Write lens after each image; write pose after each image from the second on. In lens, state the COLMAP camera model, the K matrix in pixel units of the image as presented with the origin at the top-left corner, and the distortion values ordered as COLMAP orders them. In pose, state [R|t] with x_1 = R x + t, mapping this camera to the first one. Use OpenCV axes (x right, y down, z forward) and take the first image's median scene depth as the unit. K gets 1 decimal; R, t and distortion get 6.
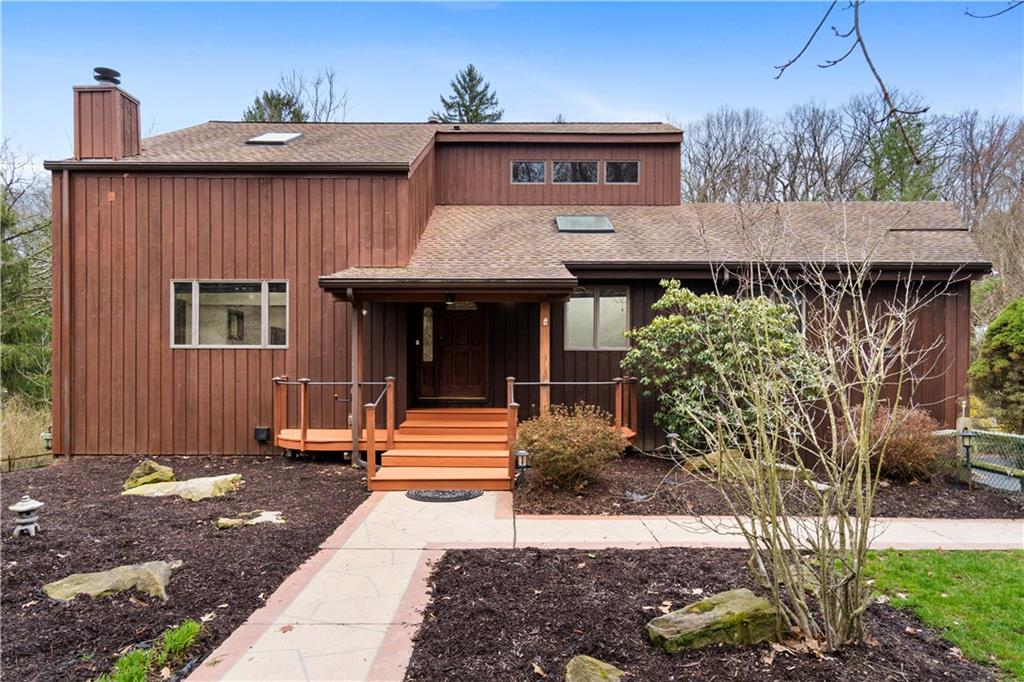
lens RADIAL K [[629.0, 0, 512.2], [0, 629.0, 350.7], [0, 0, 1]] dist [-0.000705, -0.000183]
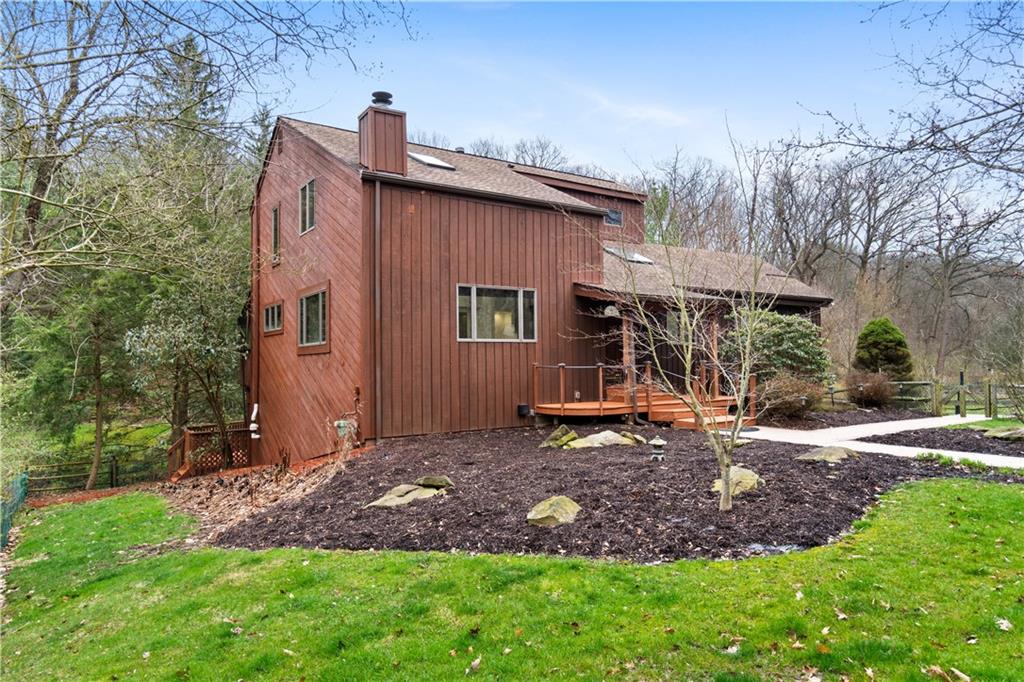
lens RADIAL K [[639.2, 0, 511.3], [0, 639.2, 334.9], [0, 0, 1]] dist [-0.001923, -0.000132]
pose [[0.834477, 0.009472, 0.550961, -1.123632], [0.007699, 0.999554, -0.028845, 0.019112], [-0.550989, 0.028312, 0.834032, -0.064624]]
